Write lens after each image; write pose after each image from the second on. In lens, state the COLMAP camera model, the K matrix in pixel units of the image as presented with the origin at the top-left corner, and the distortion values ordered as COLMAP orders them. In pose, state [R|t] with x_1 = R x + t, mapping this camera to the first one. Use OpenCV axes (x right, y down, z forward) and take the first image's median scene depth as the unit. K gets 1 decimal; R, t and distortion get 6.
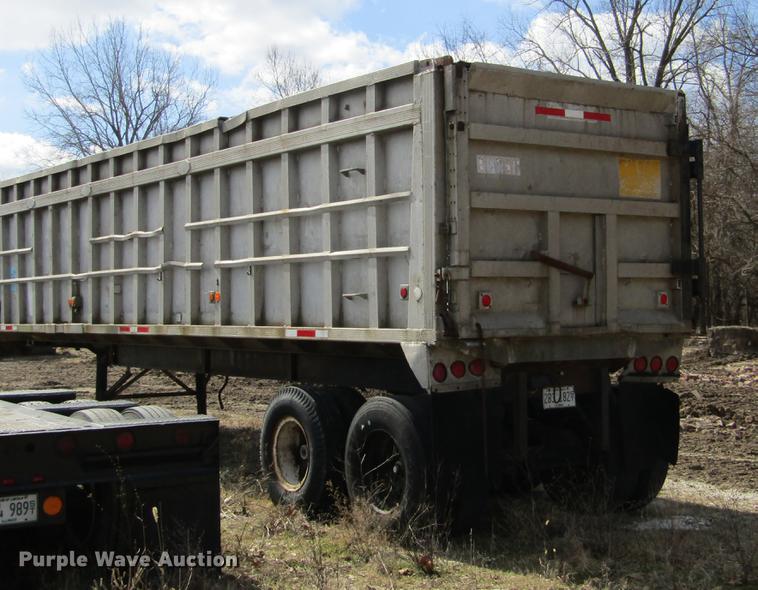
lens RADIAL K [[1232.6, 0, 398.7], [0, 1232.6, 241.0], [0, 0, 1]] dist [-0.162734, 0.000000]
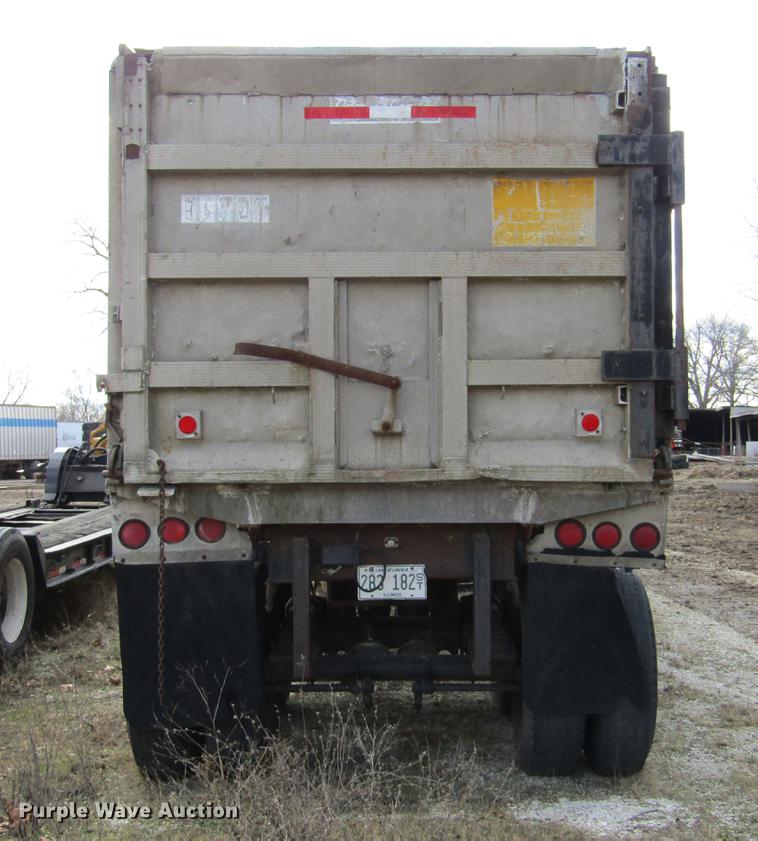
lens RADIAL K [[1212.4, 0, 425.4], [0, 1212.4, 420.1], [0, 0, 1]] dist [-0.007649, 0.000000]
pose [[0.832804, 0.000192, -0.553568, 0.501639], [0.026955, 0.998800, 0.040899, 0.023162], [0.552911, -0.048982, 0.831799, 0.530854]]
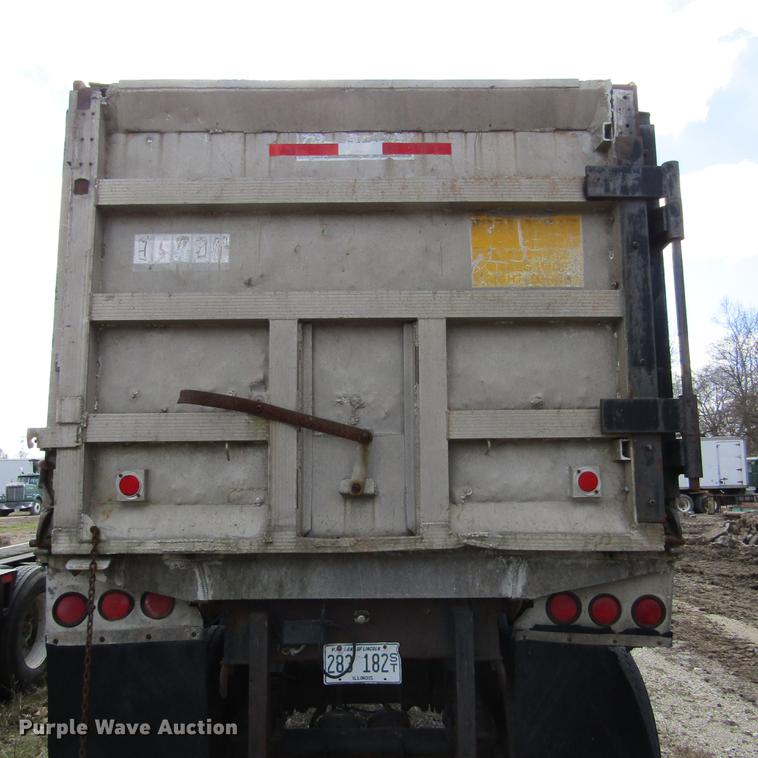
lens RADIAL K [[714.7, 0, 377.2], [0, 714.7, 378.8], [0, 0, 1]] dist [-0.007987, 0.000000]
pose [[0.827647, -0.073745, -0.556384, 0.335691], [0.029953, 0.995721, -0.087419, 0.031120], [0.560450, 0.055687, 0.826314, 0.767489]]
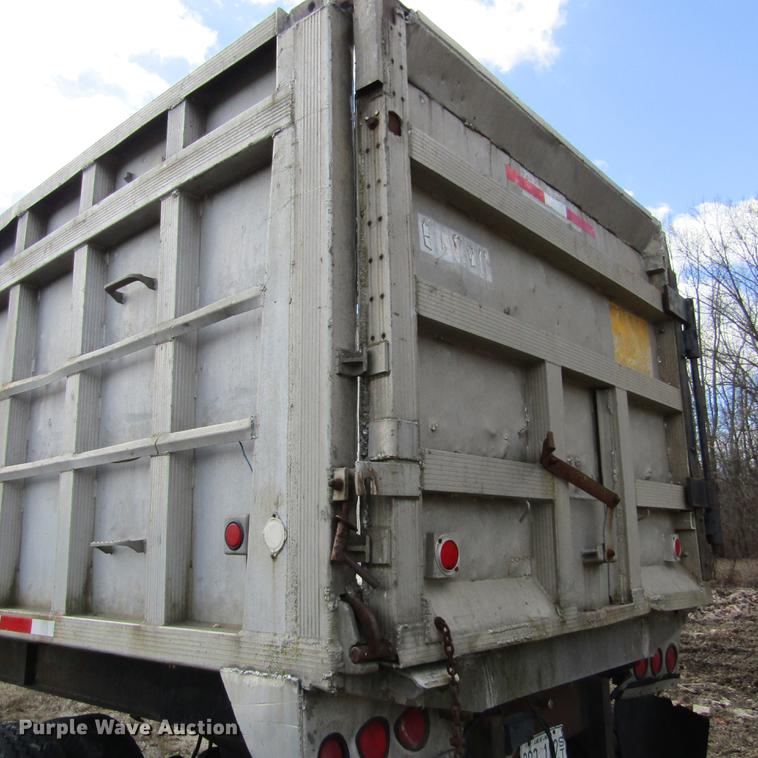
lens RADIAL K [[714.7, 0, 377.2], [0, 714.7, 383.5], [0, 0, 1]] dist [-0.007987, 0.000000]
pose [[0.970622, 0.046800, 0.236013, -0.007462], [-0.004389, 0.984182, -0.177105, 0.034078], [-0.240569, 0.170867, 0.955474, 0.752425]]
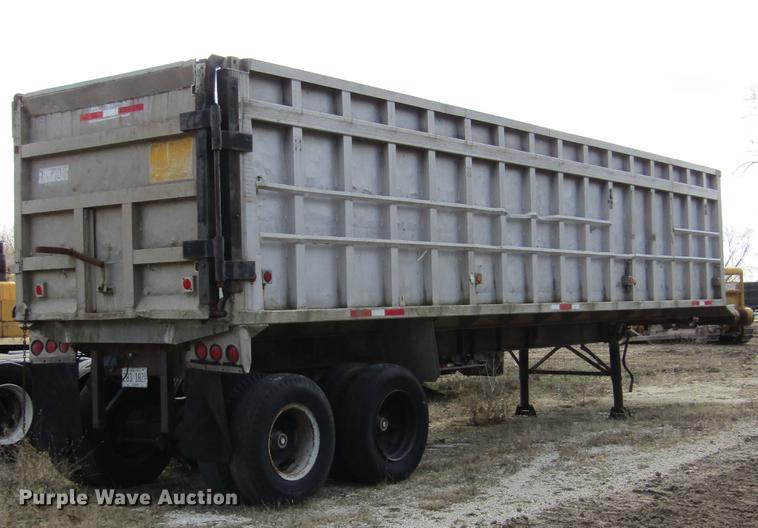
lens RADIAL K [[1124.2, 0, 377.7], [0, 1124.2, 265.8], [0, 0, 1]] dist [0.027339, 0.000000]
pose [[0.314424, -0.027836, -0.948875, 1.182785], [0.070477, 0.997496, -0.005908, 0.053083], [0.946663, -0.065016, 0.315598, 0.935716]]
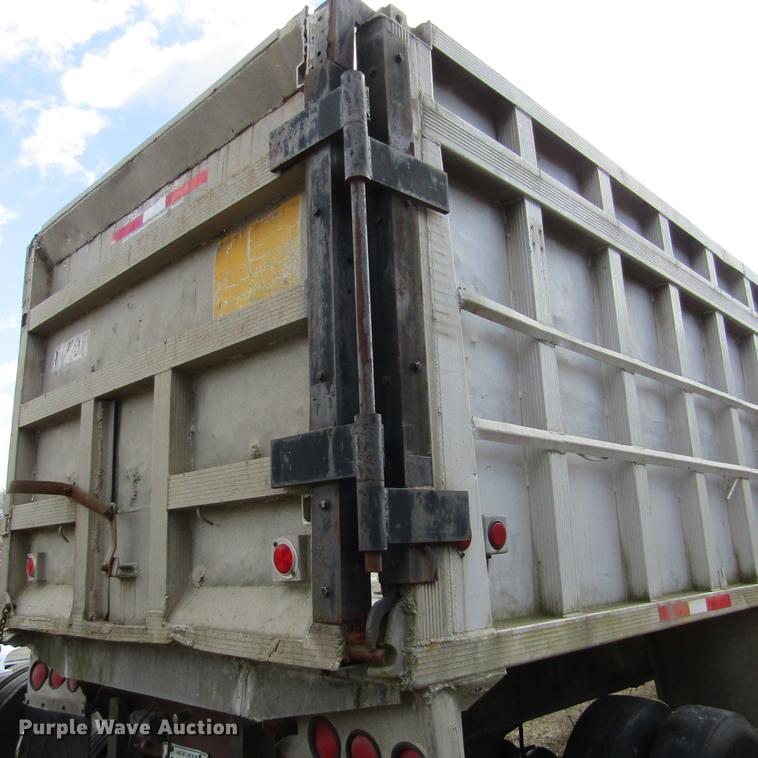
lens RADIAL K [[714.7, 0, 379.9], [0, 714.7, 377.6], [0, 0, 1]] dist [-0.007987, 0.000000]
pose [[0.194813, -0.231632, -0.953097, 0.463352], [0.087229, 0.971956, -0.218385, 0.047919], [0.976954, -0.040594, 0.209555, 1.066612]]
